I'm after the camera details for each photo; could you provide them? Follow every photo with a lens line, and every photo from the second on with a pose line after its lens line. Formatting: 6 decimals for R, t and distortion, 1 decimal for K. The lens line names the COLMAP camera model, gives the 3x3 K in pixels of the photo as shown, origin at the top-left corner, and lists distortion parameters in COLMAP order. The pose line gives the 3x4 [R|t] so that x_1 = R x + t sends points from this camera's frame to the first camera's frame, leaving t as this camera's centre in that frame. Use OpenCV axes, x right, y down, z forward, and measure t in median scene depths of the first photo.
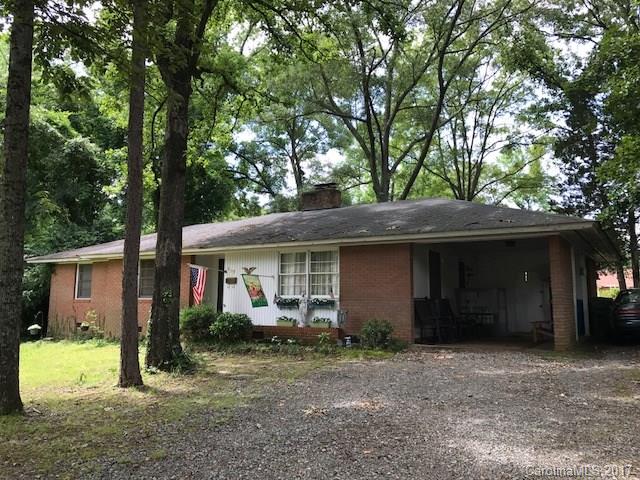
lens RADIAL K [[529.4, 0, 320.0], [0, 529.4, 240.0], [0, 0, 1]] dist [0.030762, -0.044324]
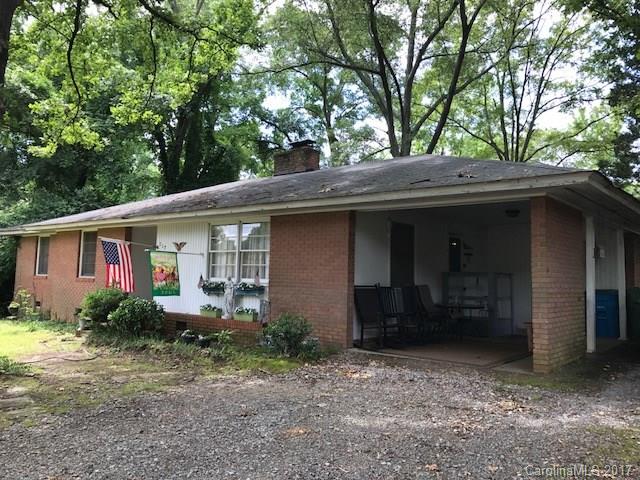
lens RADIAL K [[529.4, 0, 320.0], [0, 529.4, 240.0], [0, 0, 1]] dist [0.030762, -0.044324]
pose [[0.990427, 0.009641, -0.137699, 0.151031], [-0.003607, 0.999025, 0.044008, 0.009261], [0.137989, -0.043090, 0.989496, 0.177887]]
